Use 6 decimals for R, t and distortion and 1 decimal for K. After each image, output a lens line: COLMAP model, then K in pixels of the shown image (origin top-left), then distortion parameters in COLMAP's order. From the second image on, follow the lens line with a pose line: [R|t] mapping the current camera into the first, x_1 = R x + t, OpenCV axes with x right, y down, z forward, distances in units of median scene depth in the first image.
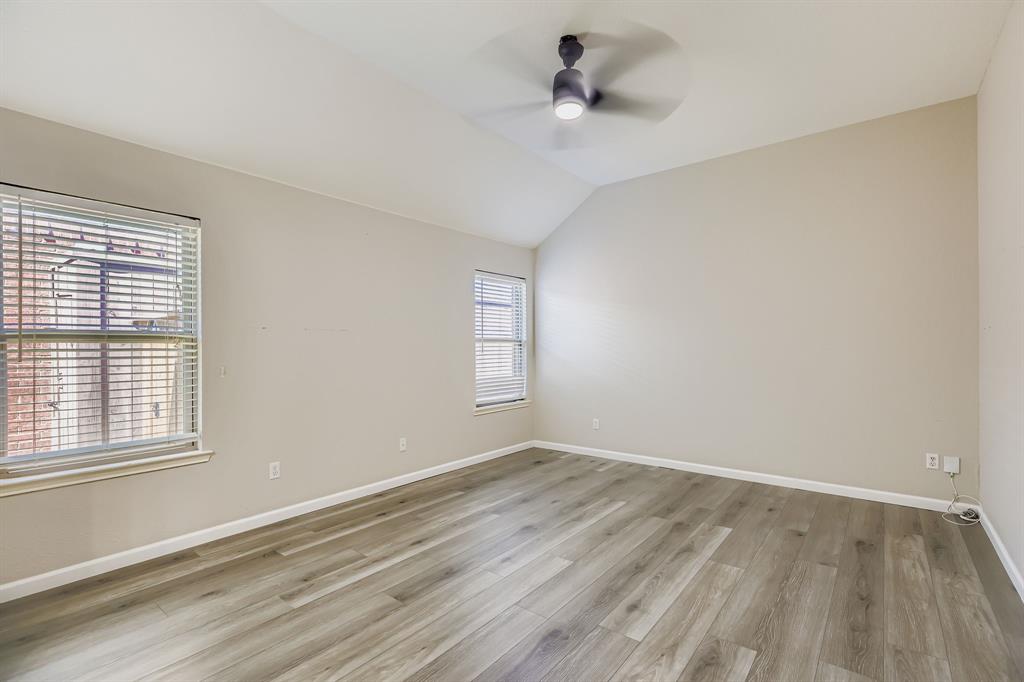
lens RADIAL K [[471.8, 0, 513.7], [0, 471.8, 345.0], [0, 0, 1]] dist [0.000512, -0.000350]
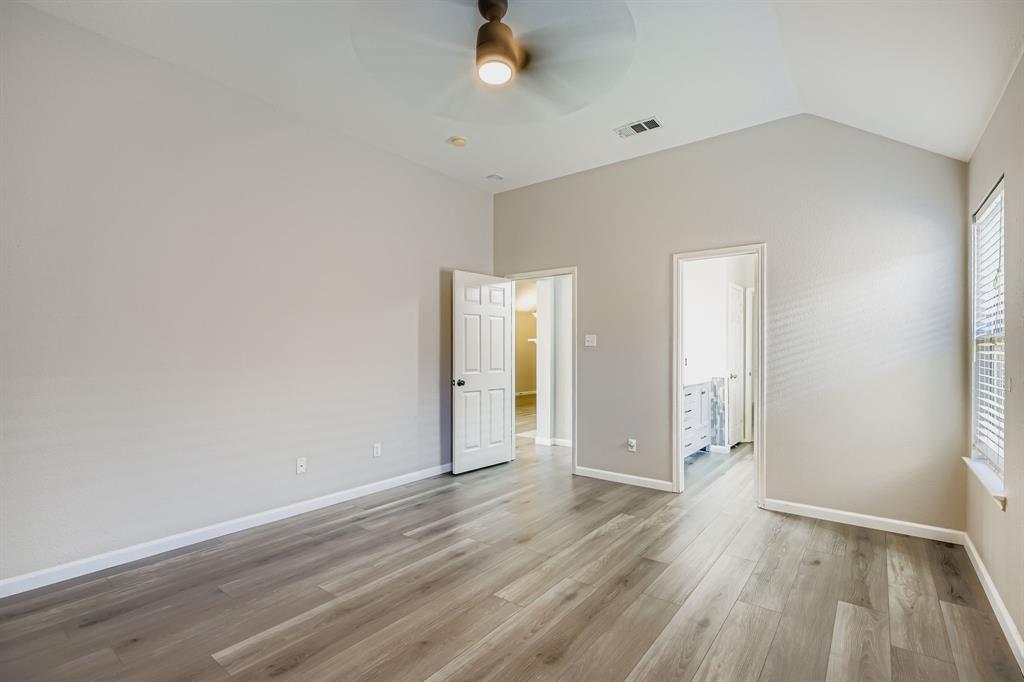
lens RADIAL K [[471.8, 0, 511.7], [0, 471.8, 348.6], [0, 0, 1]] dist [0.000512, -0.000350]
pose [[-0.999892, 0.005243, -0.013693, 0.109733], [0.005356, 0.999952, -0.008159, 0.007414], [0.013650, -0.008232, -0.999873, 2.010781]]
